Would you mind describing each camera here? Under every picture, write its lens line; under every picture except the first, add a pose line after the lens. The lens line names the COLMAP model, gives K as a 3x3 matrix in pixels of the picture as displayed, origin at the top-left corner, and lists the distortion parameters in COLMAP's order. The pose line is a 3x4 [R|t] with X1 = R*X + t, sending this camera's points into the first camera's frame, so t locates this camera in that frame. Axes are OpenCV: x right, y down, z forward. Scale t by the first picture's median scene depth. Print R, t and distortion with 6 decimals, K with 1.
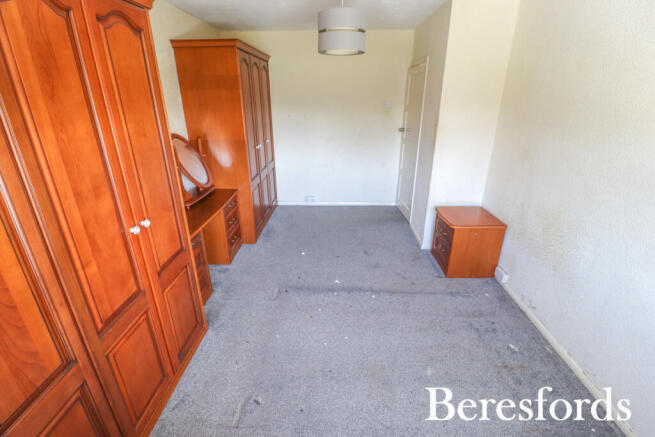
lens RADIAL K [[305.1, 0, 323.2], [0, 305.1, 217.1], [0, 0, 1]] dist [-0.000859, -0.012460]
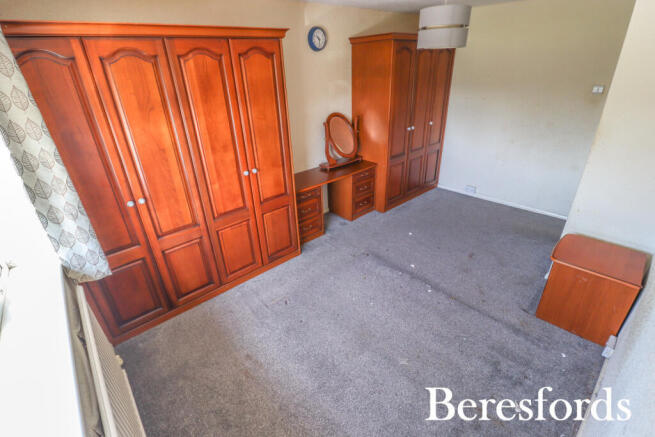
lens RADIAL K [[312.5, 0, 327.5], [0, 312.5, 218.5], [0, 0, 1]] dist [0.000983, -0.013645]
pose [[0.687978, 0.299249, -0.661163, 0.756158], [-0.233628, 0.953855, 0.188622, -0.121123], [0.687099, 0.024698, 0.726144, 0.002116]]
